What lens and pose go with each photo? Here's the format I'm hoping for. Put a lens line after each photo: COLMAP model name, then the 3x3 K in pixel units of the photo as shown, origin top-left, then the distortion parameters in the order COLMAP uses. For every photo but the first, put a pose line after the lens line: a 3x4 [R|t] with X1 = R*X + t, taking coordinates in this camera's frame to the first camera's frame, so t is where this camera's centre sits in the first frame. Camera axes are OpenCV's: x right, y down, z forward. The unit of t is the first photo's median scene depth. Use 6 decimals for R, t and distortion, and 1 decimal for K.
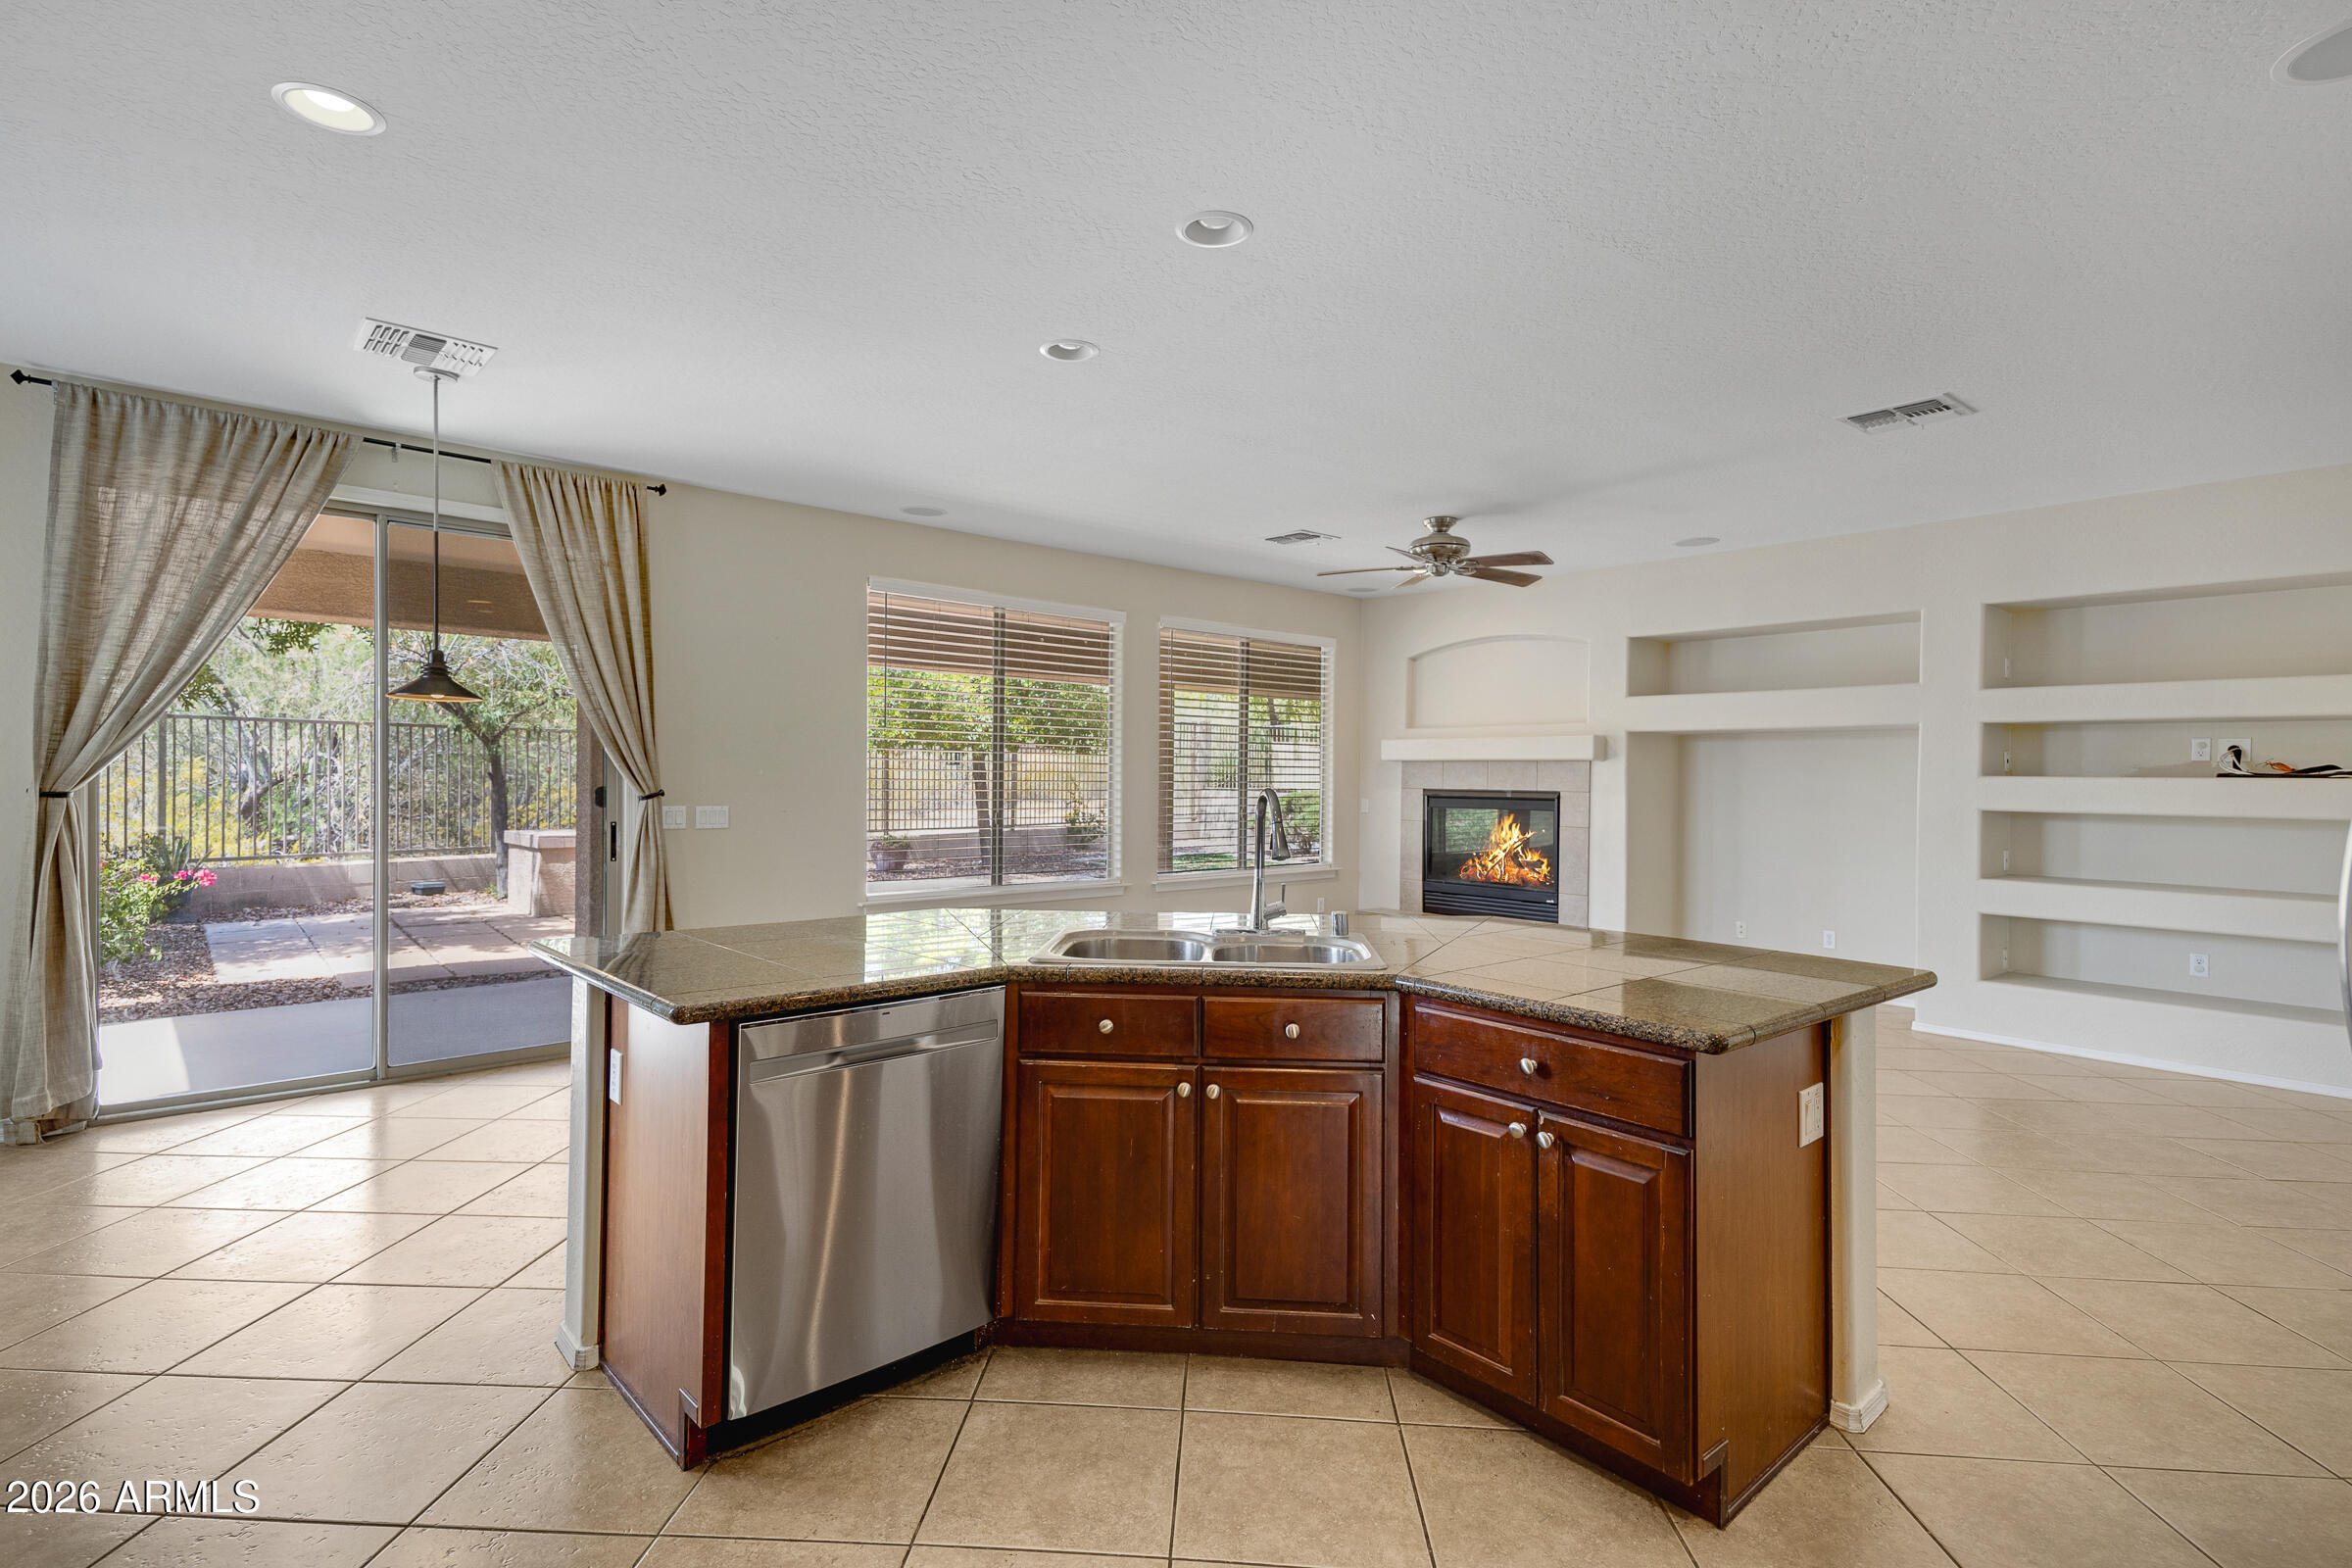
lens RADIAL K [[1146.3, 0, 1176.0], [0, 1146.3, 784.0], [0, 0, 1]] dist [0.046721, -0.000178]
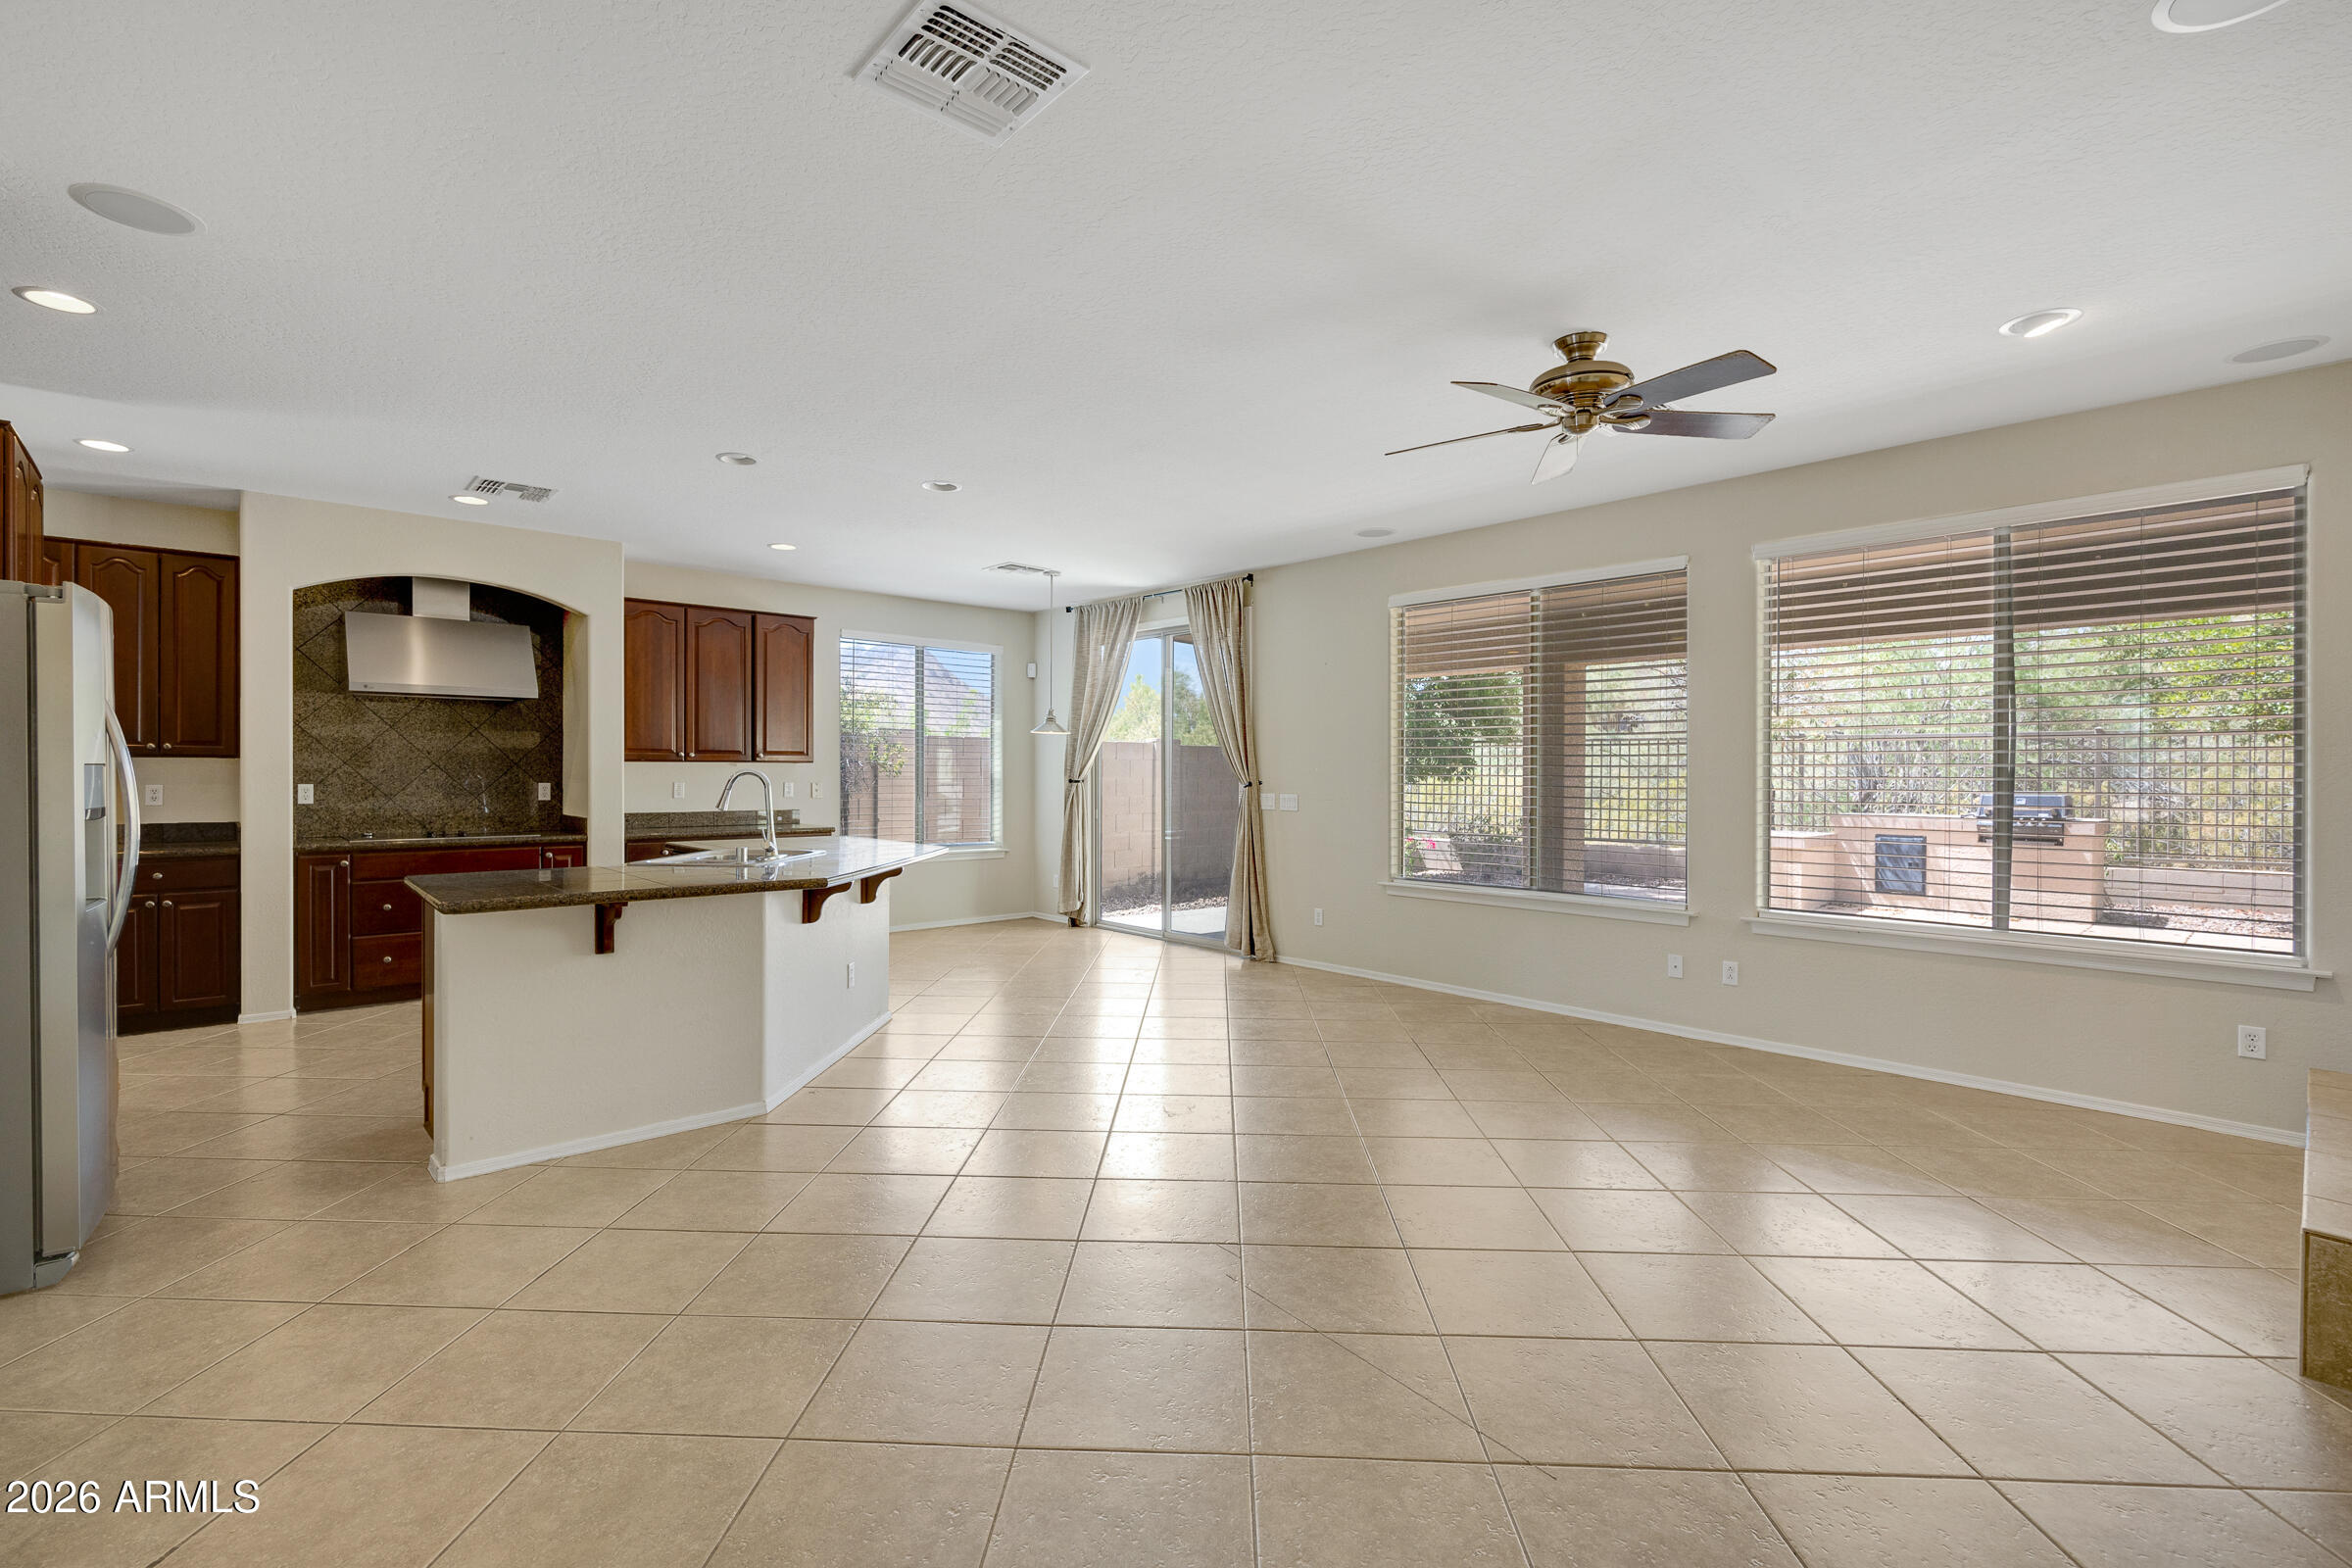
lens RADIAL K [[1086.5, 0, 1176.0], [0, 1086.5, 784.0], [0, 0, 1]] dist [-0.003235, 0.000127]
pose [[0.005140, 0.001112, -0.999986, 0.853392], [-0.011936, 0.999928, 0.001050, 0.006968], [0.999916, 0.011931, 0.005153, 0.822724]]
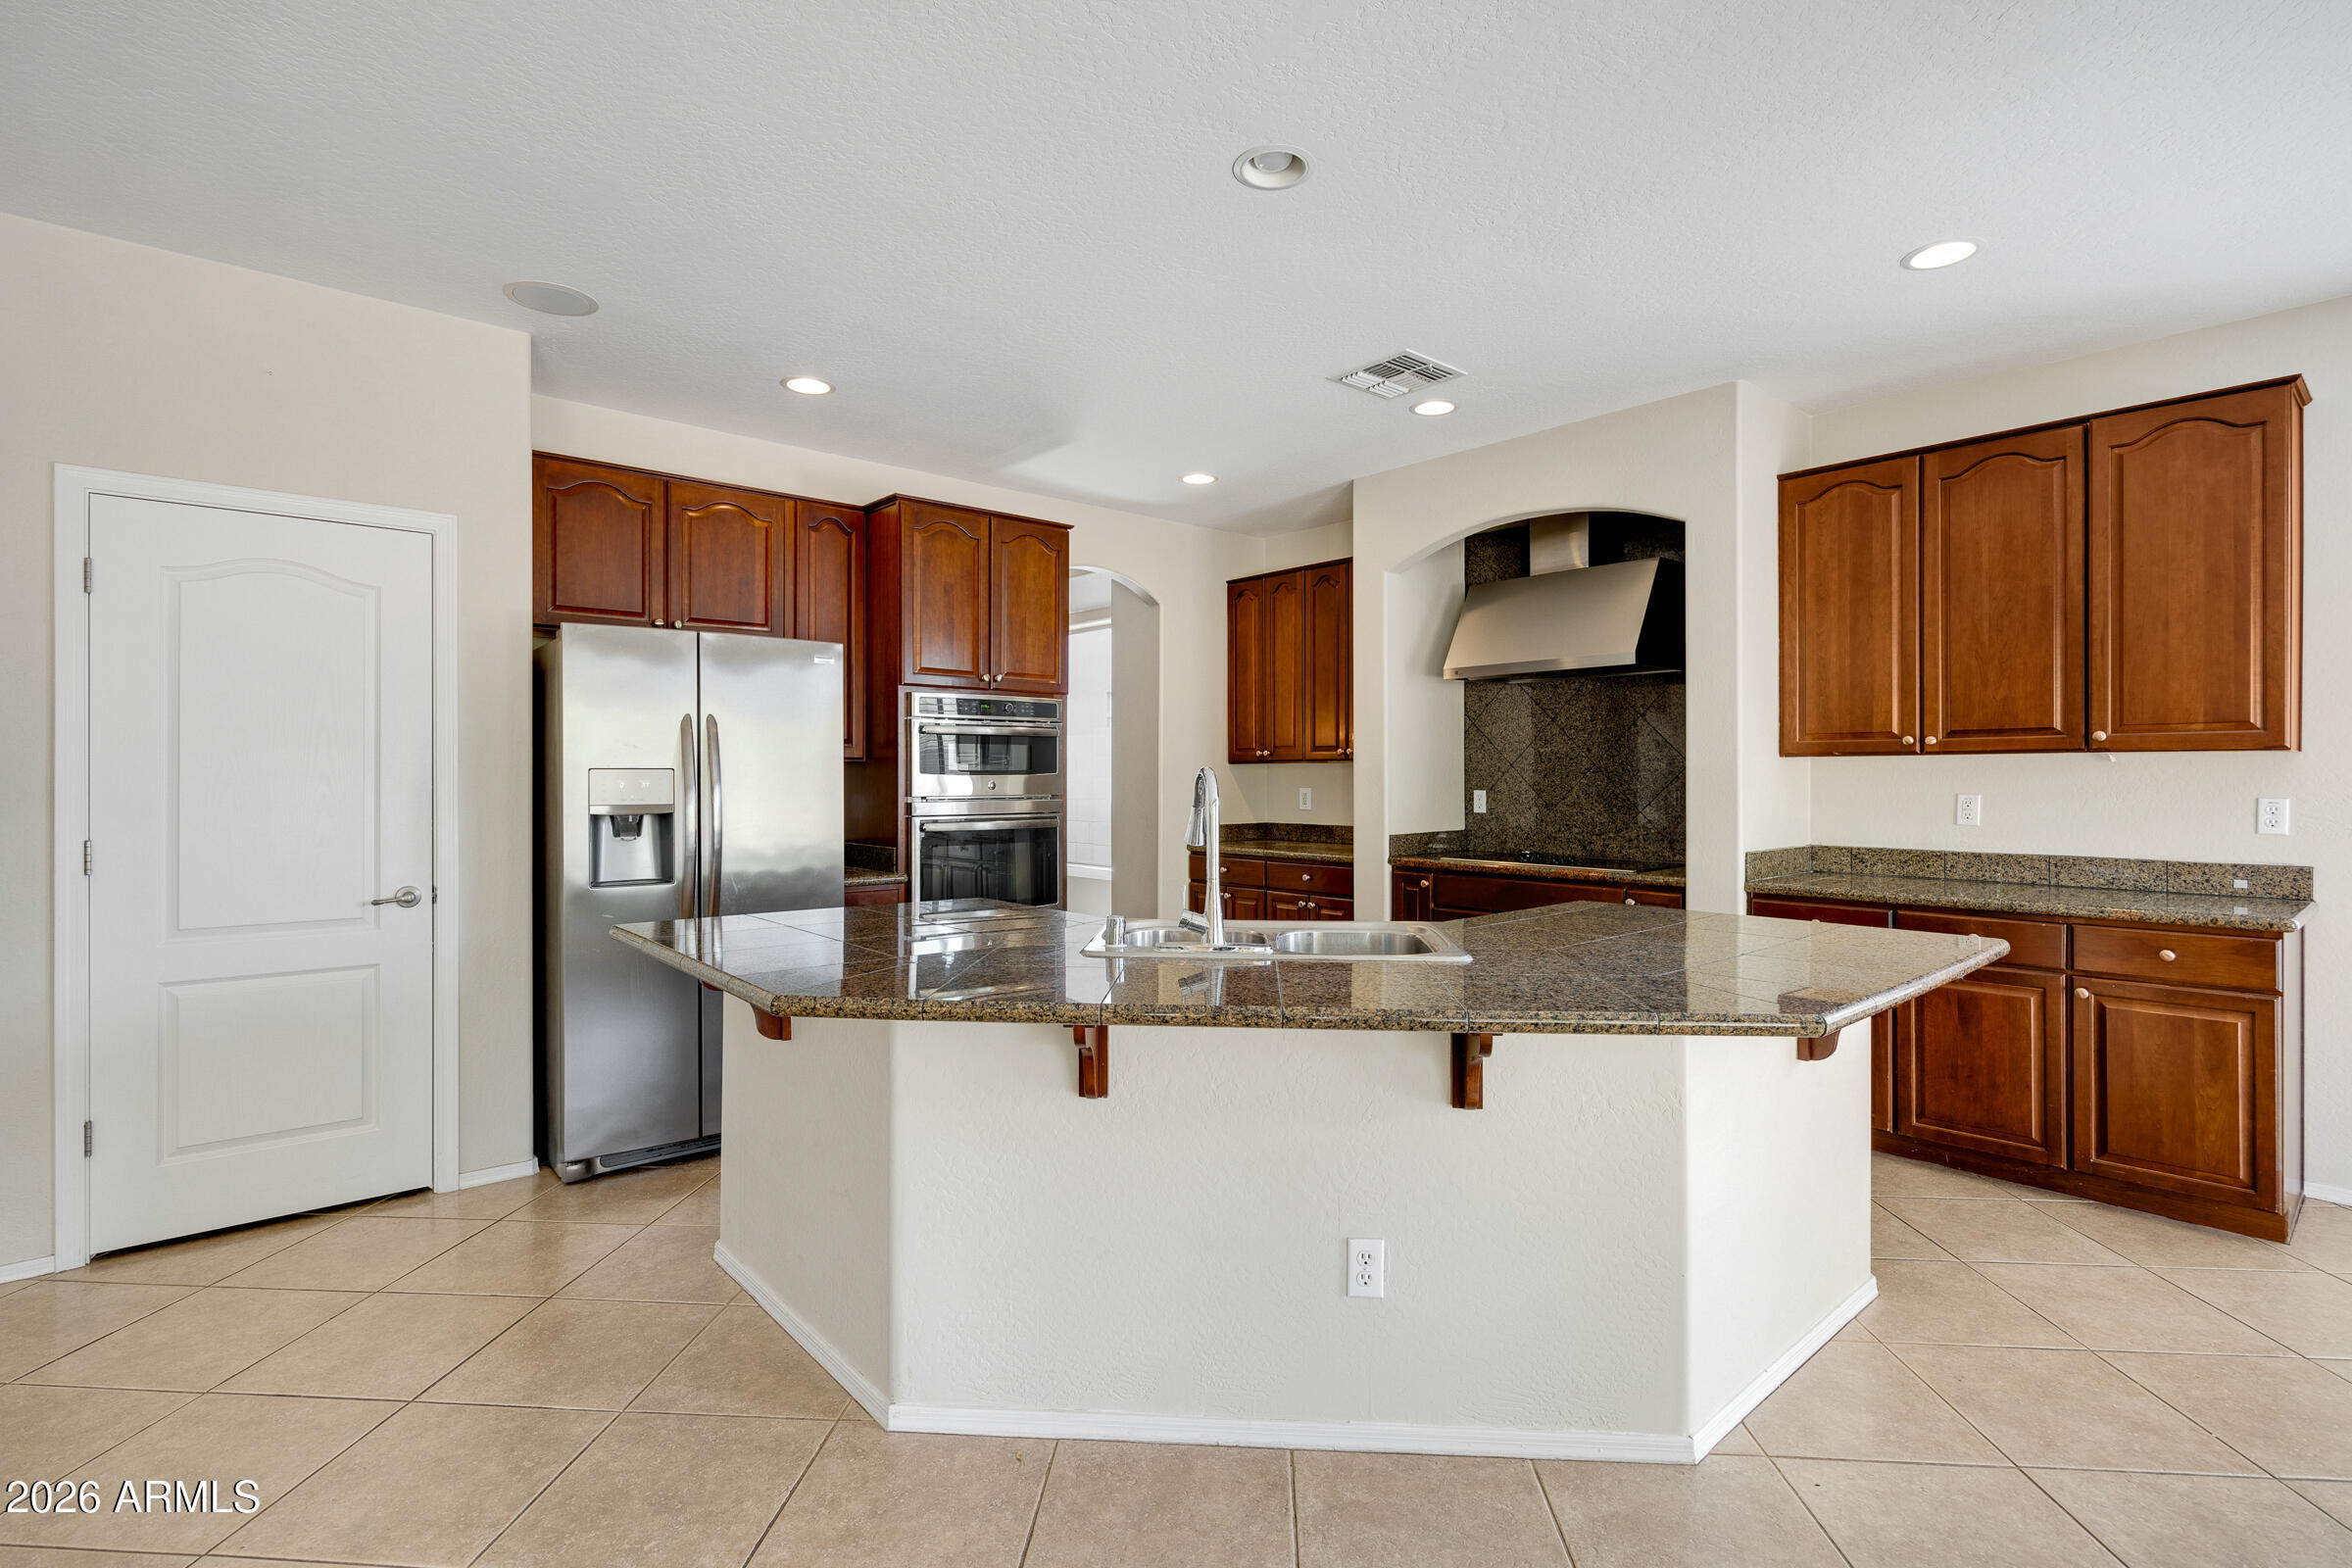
lens RADIAL K [[1086.5, 0, 1176.0], [0, 1086.5, 784.0], [0, 0, 1]] dist [-0.003235, 0.000127]
pose [[-0.999592, -0.009631, 0.026891, 0.042713], [-0.009244, 0.999852, 0.014483, 0.001990], [-0.027027, 0.014229, -0.999533, 0.920855]]
